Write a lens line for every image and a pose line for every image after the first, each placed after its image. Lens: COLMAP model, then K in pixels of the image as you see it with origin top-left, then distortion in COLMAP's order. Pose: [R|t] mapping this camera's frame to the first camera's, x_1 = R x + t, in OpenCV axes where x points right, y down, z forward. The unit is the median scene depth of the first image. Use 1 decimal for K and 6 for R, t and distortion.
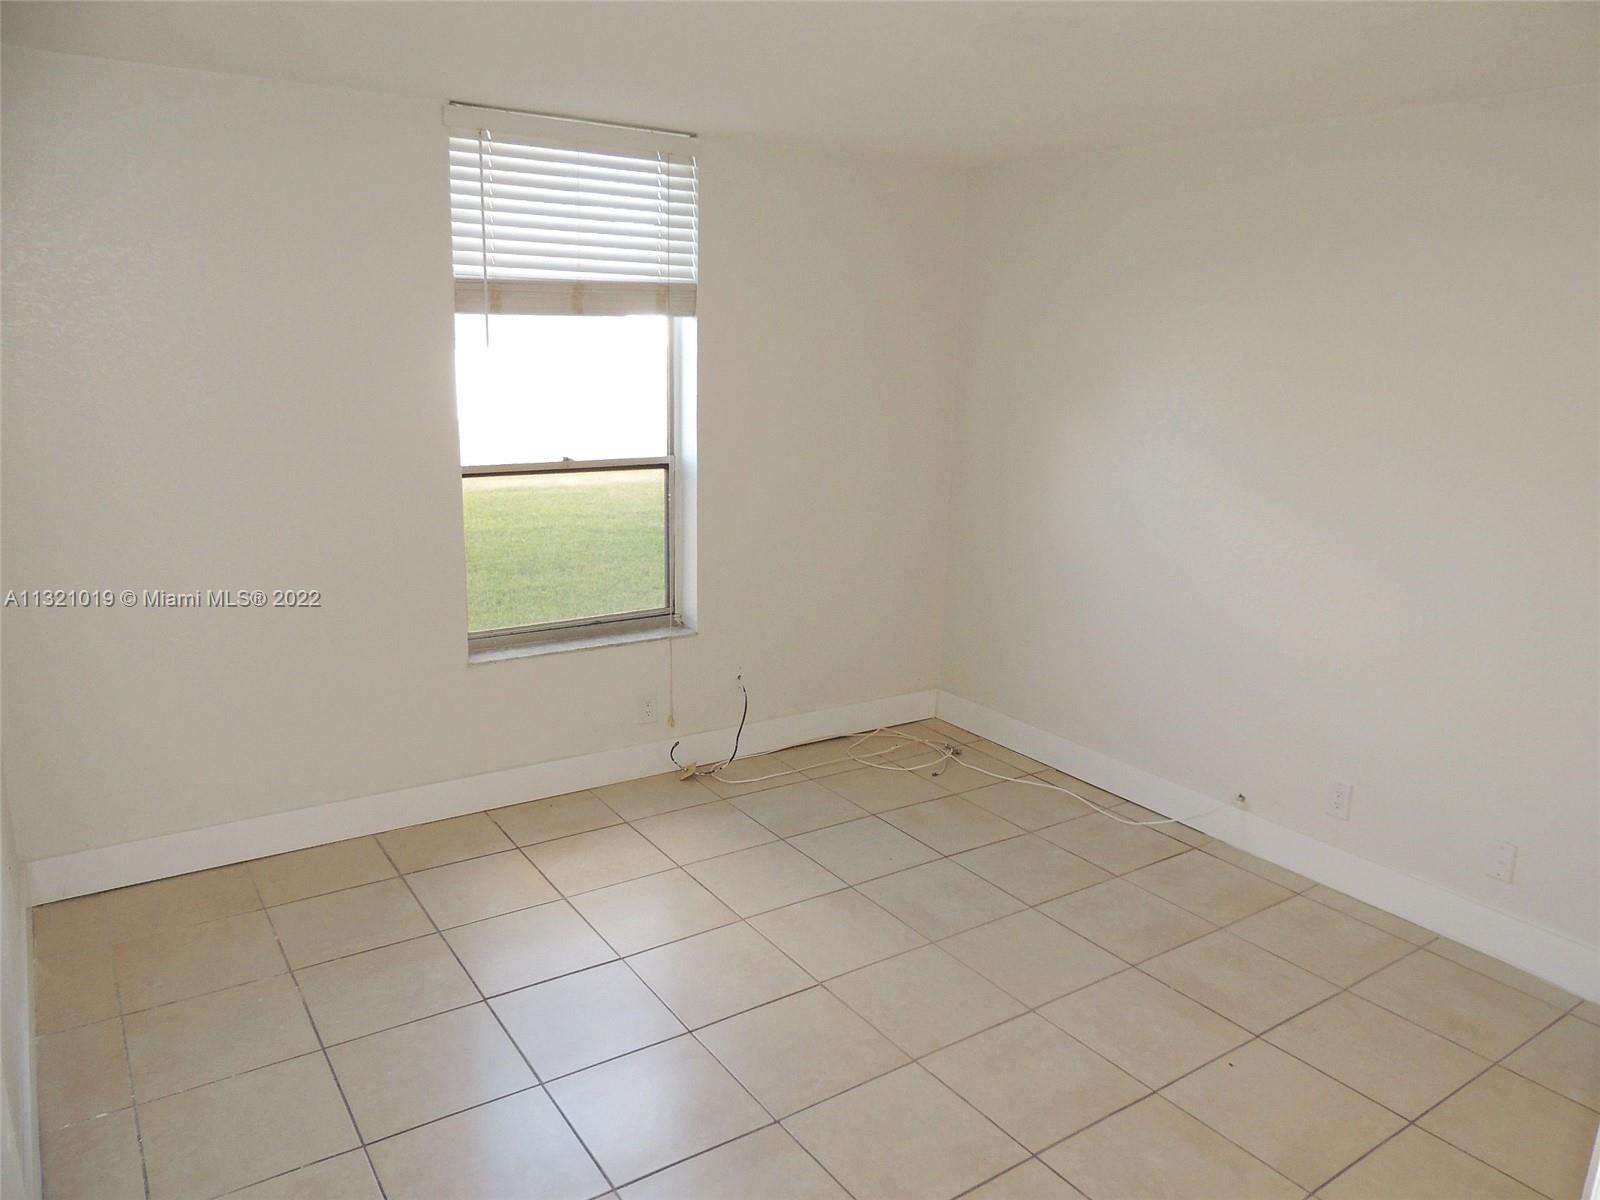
lens RADIAL K [[1144.1, 0, 801.3], [0, 1144.1, 604.5], [0, 0, 1]] dist [-0.031929, 0.014869]
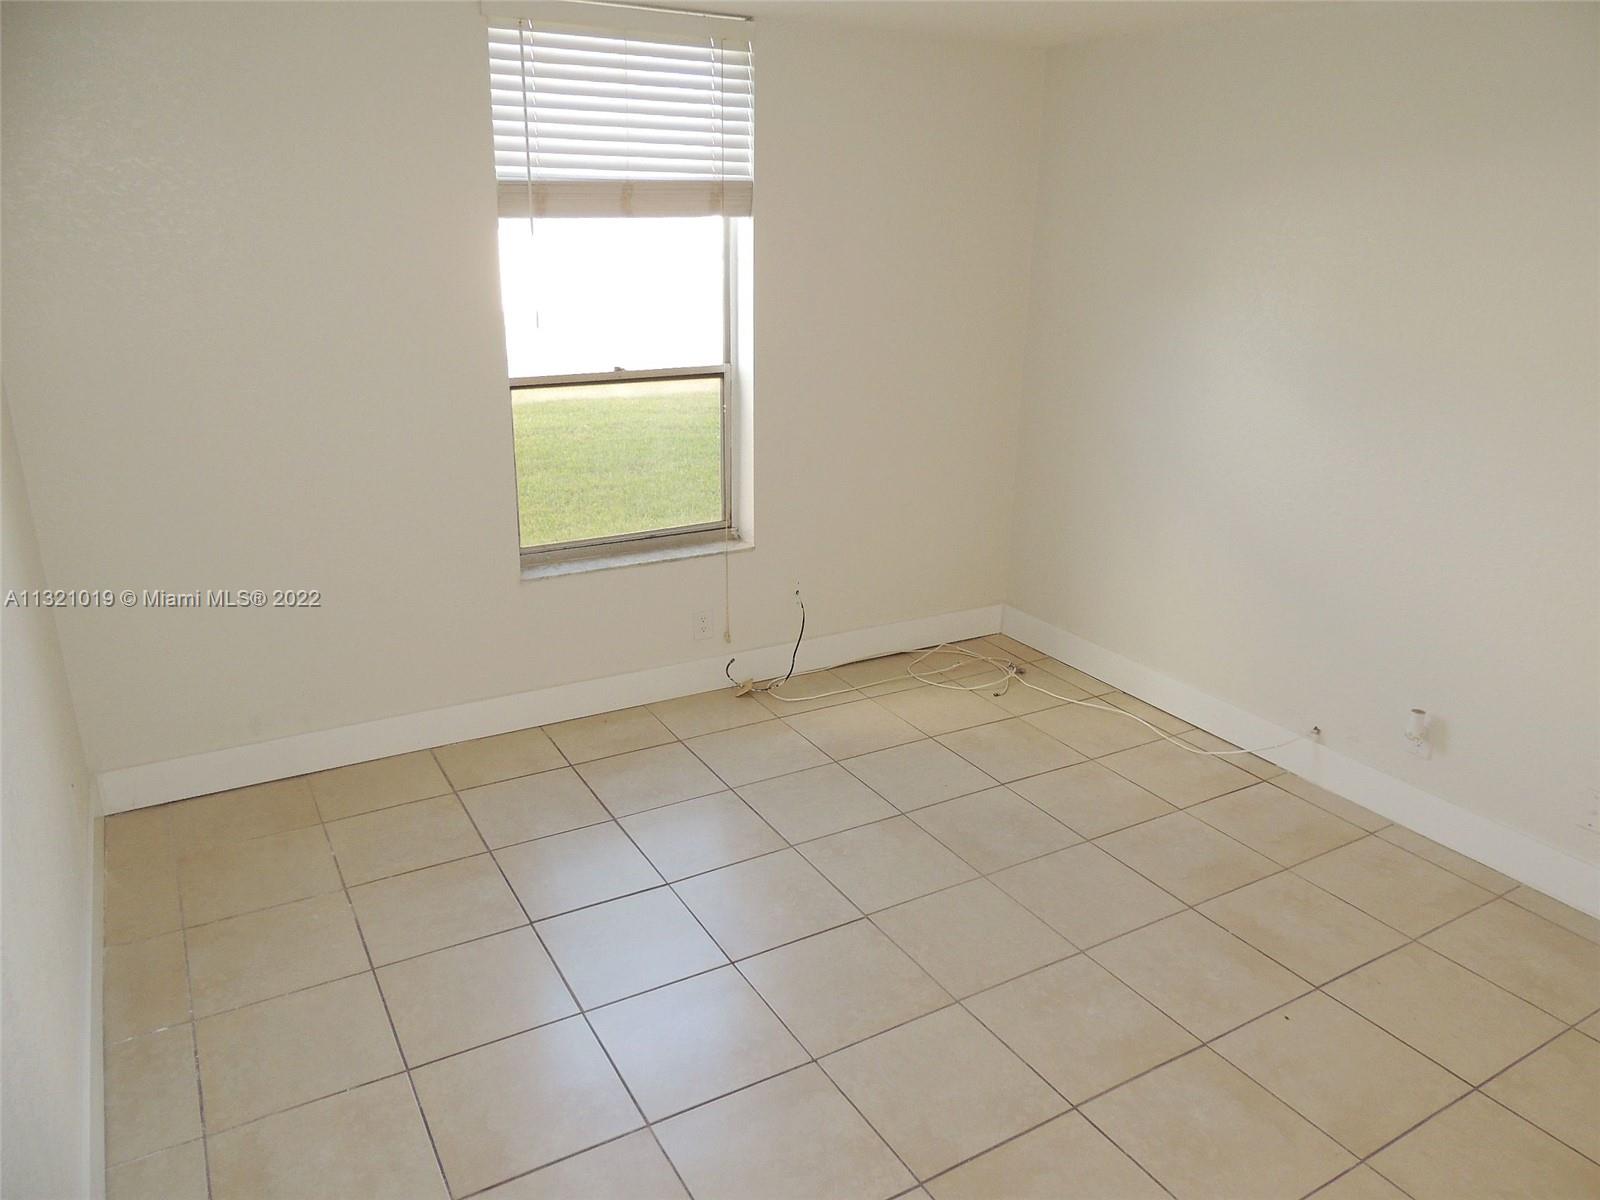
lens RADIAL K [[1144.1, 0, 801.3], [0, 1144.1, 604.9], [0, 0, 1]] dist [-0.031929, 0.014869]
pose [[0.997521, 0.013579, -0.069051, 0.020784], [-0.006761, 0.995161, 0.098030, -0.026874], [0.070048, -0.097320, 0.992785, 0.033856]]
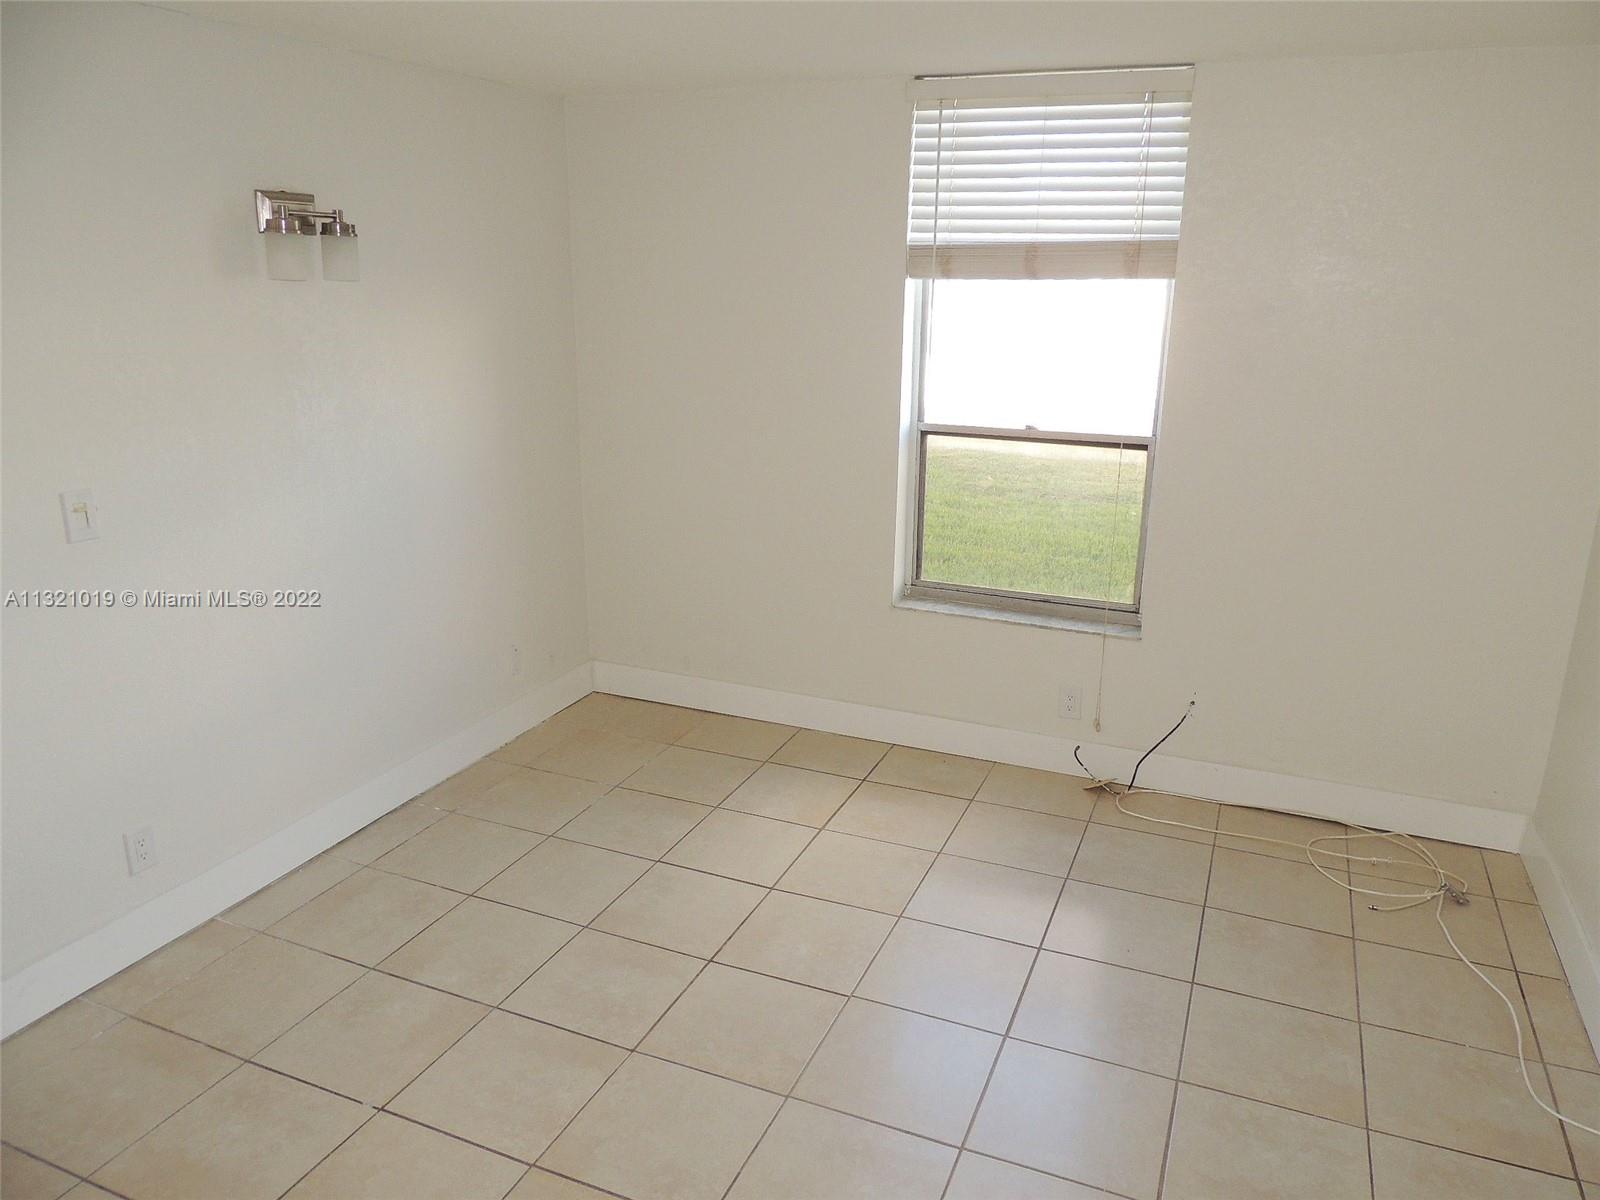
lens RADIAL K [[1144.1, 0, 812.8], [0, 1144.1, 601.4], [0, 0, 1]] dist [-0.031929, 0.014869]
pose [[0.540242, 0.215229, -0.813520, 0.580050], [-0.190336, 0.972938, 0.131007, -0.084373], [0.819702, 0.084067, 0.566588, 0.346279]]
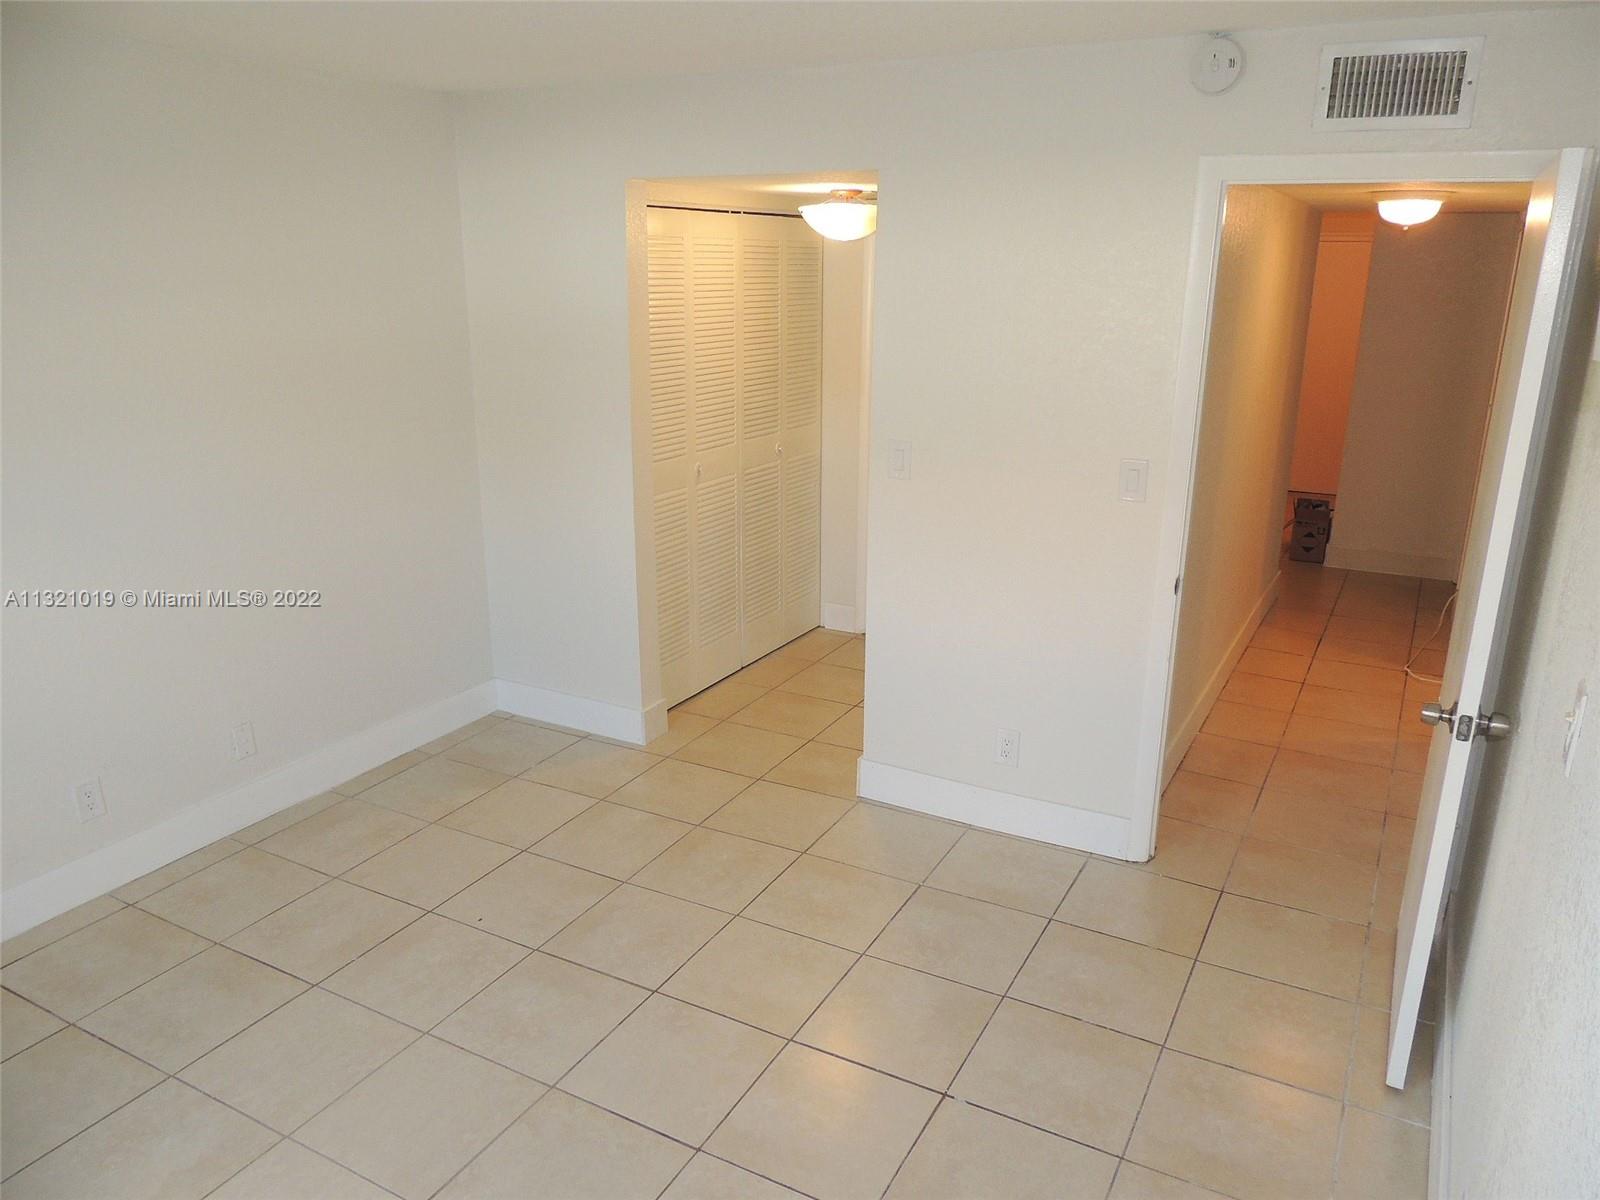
lens RADIAL K [[1144.1, 0, 805.0], [0, 1144.1, 599.6], [0, 0, 1]] dist [-0.031929, 0.014869]
pose [[-0.457200, -0.282344, 0.843356, -0.505529], [0.189546, 0.895548, 0.402574, -0.227913], [-0.868930, 0.343912, -0.355928, 0.747115]]
